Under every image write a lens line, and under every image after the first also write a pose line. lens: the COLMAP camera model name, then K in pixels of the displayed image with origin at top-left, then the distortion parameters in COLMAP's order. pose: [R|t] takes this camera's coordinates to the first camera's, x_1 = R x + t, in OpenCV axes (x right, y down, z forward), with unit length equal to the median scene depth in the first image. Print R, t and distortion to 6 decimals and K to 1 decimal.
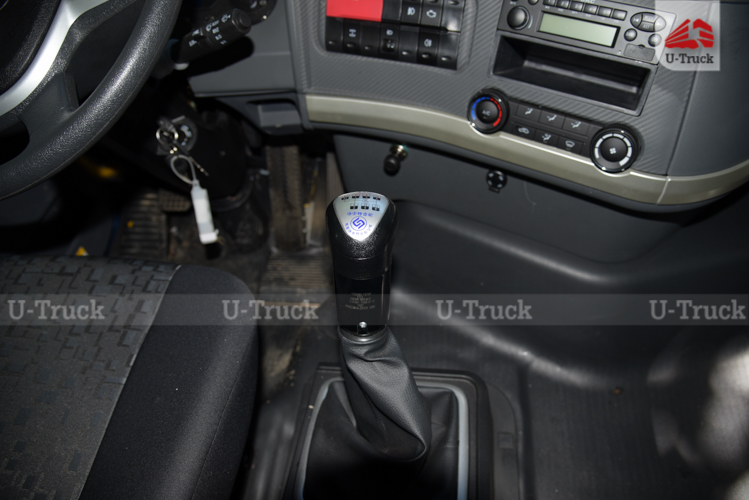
lens RADIAL K [[494.3, 0, 374.5], [0, 494.3, 250.0], [0, 0, 1]] dist [-0.125825, 0.044506]
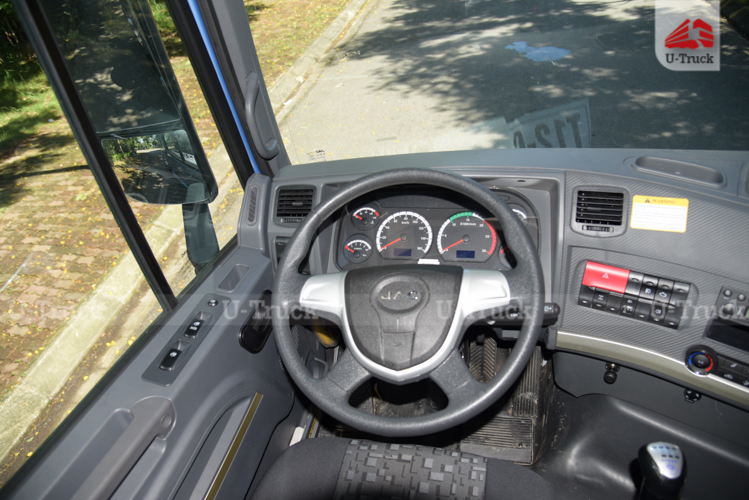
lens RADIAL K [[514.0, 0, 374.5], [0, 514.0, 250.0], [0, 0, 1]] dist [-0.098105, 0.041543]
pose [[0.993922, 0.031475, -0.105495, -0.581971], [-0.050478, 0.981886, -0.182622, -0.281272], [0.097836, 0.186838, 0.977507, -0.599400]]
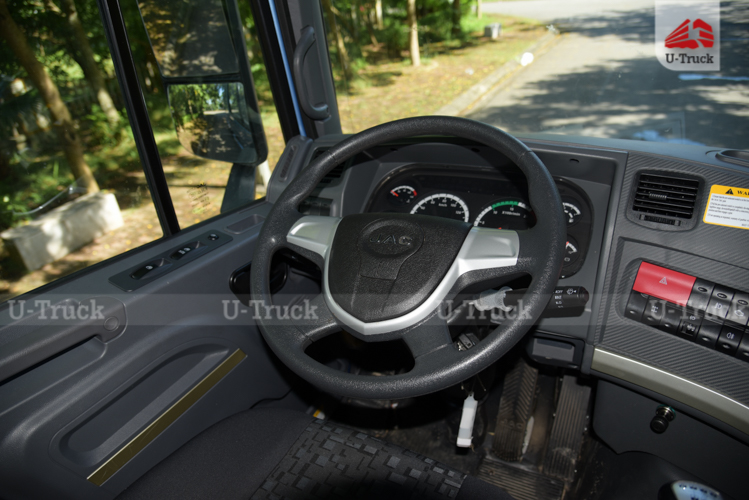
lens RADIAL K [[506.4, 0, 376.8], [0, 506.4, 258.2], [0, 0, 1]] dist [-0.123081, 0.064380]
pose [[0.929862, 0.185347, -0.317810, -0.317965], [-0.276396, 0.922059, -0.270946, -0.064253], [0.242821, 0.339783, 0.908617, -0.263053]]
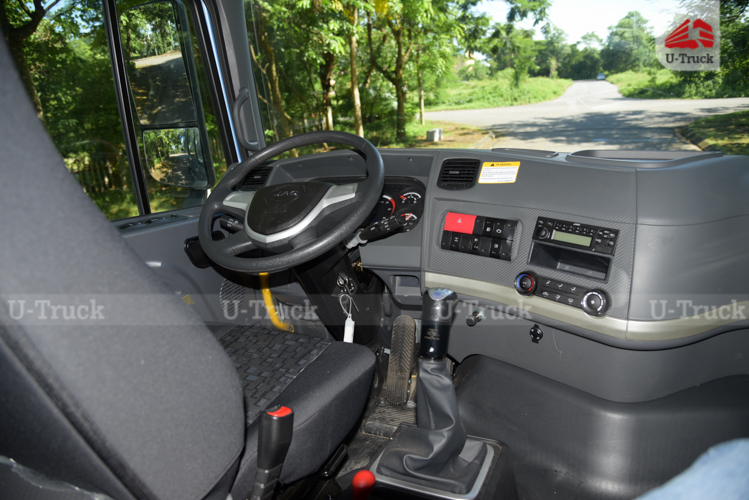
lens RADIAL K [[506.4, 0, 376.8], [0, 506.4, 258.2], [0, 0, 1]] dist [-0.123081, 0.064380]
pose [[0.958672, 0.104456, -0.264647, 0.180499], [-0.222544, 0.854836, -0.468753, 0.577312], [0.177265, 0.508276, 0.842753, -0.626933]]
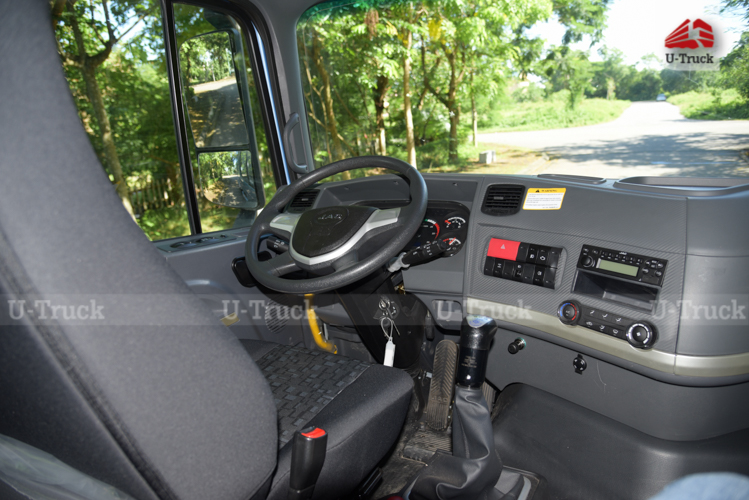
lens RADIAL K [[506.4, 0, 376.8], [0, 506.4, 258.2], [0, 0, 1]] dist [-0.123081, 0.064380]
pose [[0.924895, 0.114789, -0.362482, 0.211730], [-0.290098, 0.829314, -0.477579, 0.564807], [0.245791, 0.546865, 0.800328, -0.637114]]
